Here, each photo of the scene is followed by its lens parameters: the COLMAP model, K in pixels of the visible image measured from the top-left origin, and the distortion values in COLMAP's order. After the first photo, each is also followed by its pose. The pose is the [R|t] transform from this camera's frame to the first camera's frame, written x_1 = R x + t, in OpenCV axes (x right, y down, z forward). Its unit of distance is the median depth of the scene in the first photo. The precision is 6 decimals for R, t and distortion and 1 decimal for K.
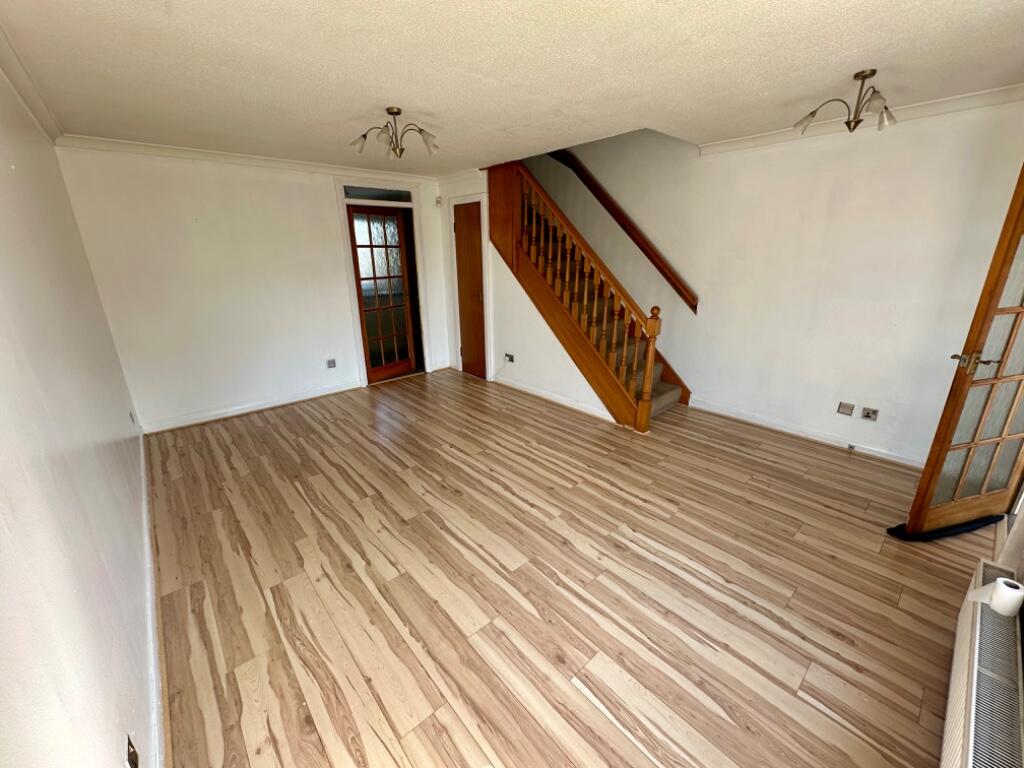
lens RADIAL K [[412.3, 0, 512.1], [0, 412.3, 383.6], [0, 0, 1]] dist [-0.003540, 0.000983]
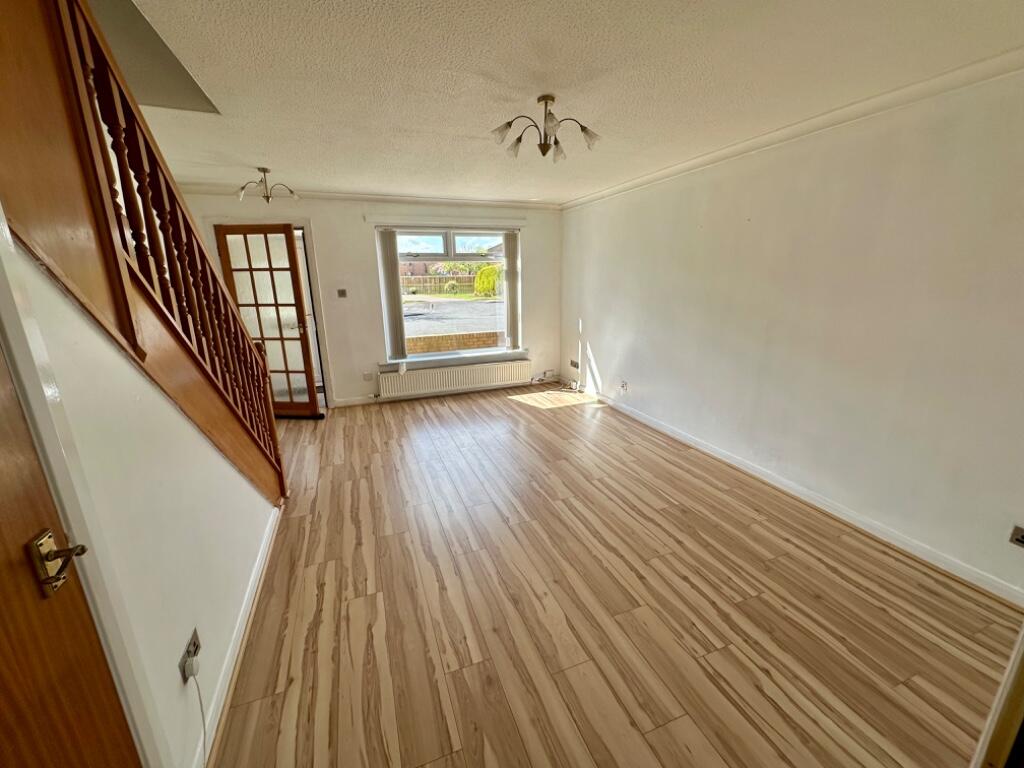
lens RADIAL K [[412.3, 0, 510.9], [0, 412.3, 382.4], [0, 0, 1]] dist [-0.003540, 0.000983]
pose [[-0.935859, -0.064315, 0.346457, -0.514225], [0.132651, 0.846574, 0.515476, -0.585928], [-0.326454, 0.528370, -0.783743, 1.866070]]
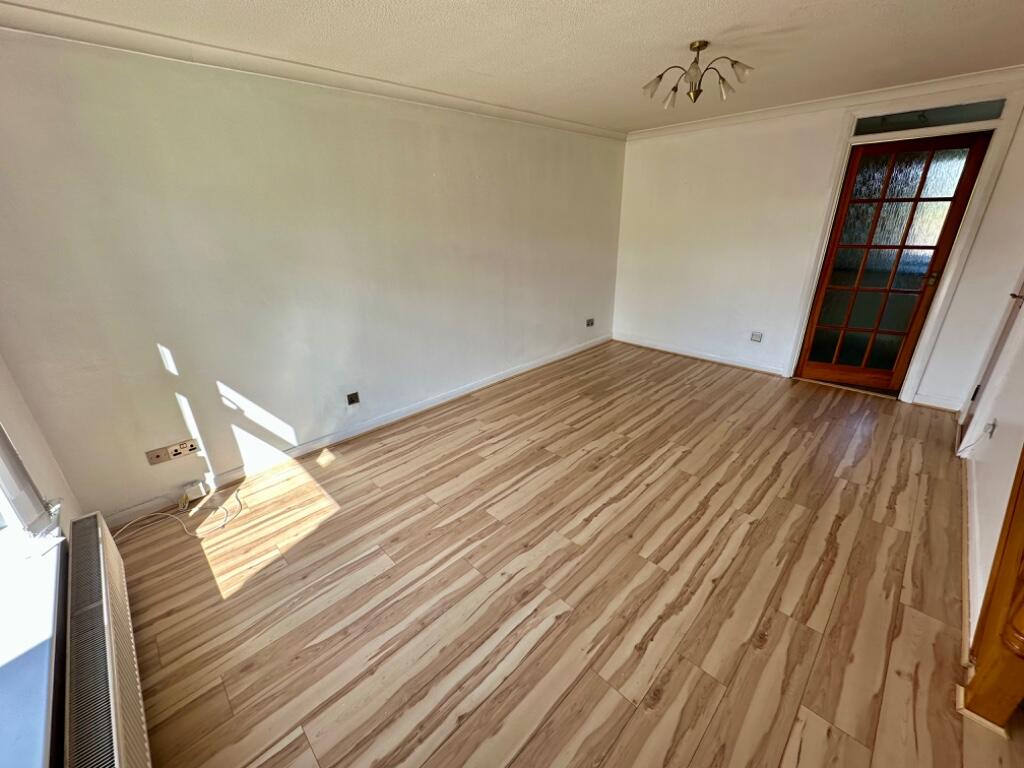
lens RADIAL K [[412.3, 0, 511.7], [0, 412.3, 384.2], [0, 0, 1]] dist [-0.003540, 0.000983]
pose [[0.054356, 0.385628, -0.921052, 0.709691], [-0.285942, 0.889797, 0.355667, -0.214810], [0.956704, 0.244035, 0.158633, 0.625442]]
